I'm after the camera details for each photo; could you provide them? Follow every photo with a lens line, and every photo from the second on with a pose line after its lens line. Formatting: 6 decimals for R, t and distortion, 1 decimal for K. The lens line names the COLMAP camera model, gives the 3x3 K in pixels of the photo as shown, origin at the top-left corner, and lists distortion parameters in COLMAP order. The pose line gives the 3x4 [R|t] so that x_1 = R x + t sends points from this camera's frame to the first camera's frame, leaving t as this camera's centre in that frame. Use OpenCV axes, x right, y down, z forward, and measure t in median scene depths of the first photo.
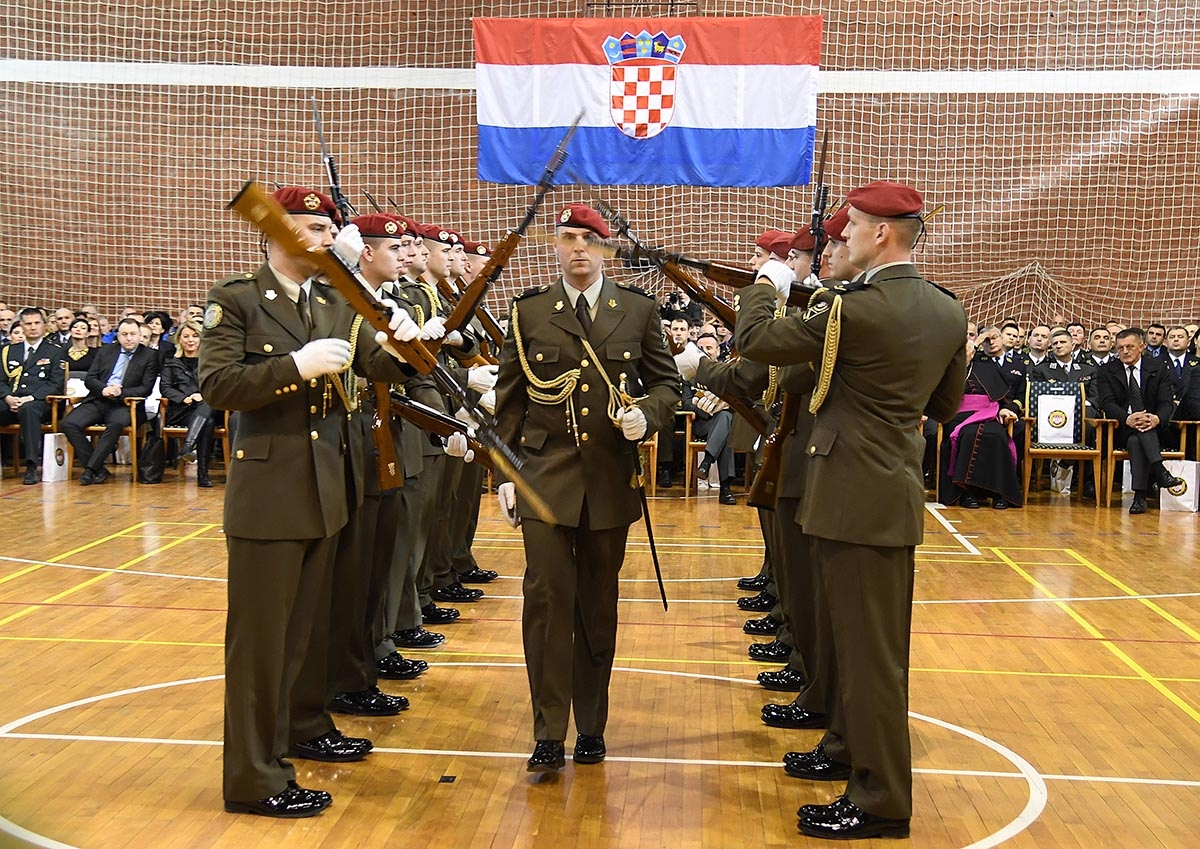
lens RADIAL K [[1636.4, 0, 600.0], [0, 1636.4, 424.5], [0, 0, 1]] dist [0.041640, 0.018495]
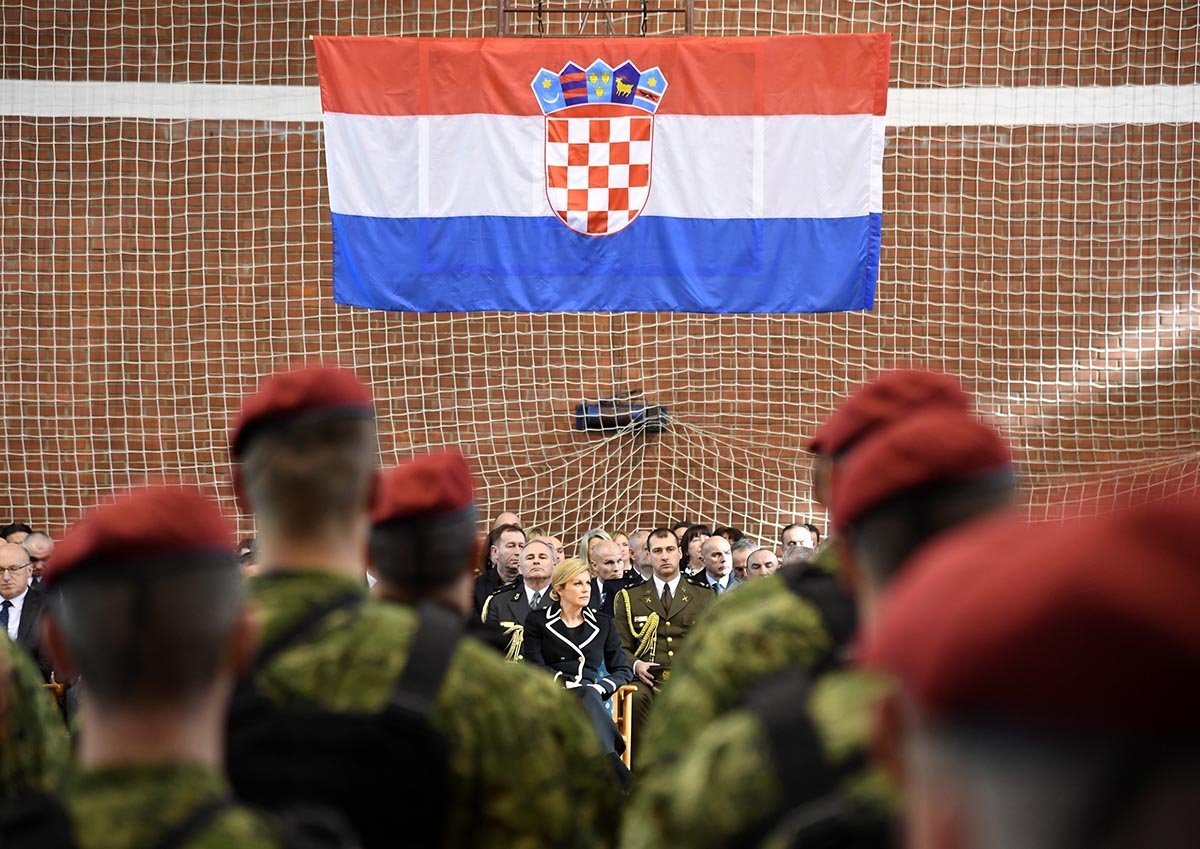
lens RADIAL K [[4515.8, 0, 600.0], [0, 4515.8, 424.5], [0, 0, 1]] dist [1.224531, 1.267153]
pose [[0.999752, -0.015414, 0.016048, -0.001980], [0.016199, 0.998618, -0.049988, -0.020042], [-0.015255, 0.050235, 0.998621, -0.679237]]
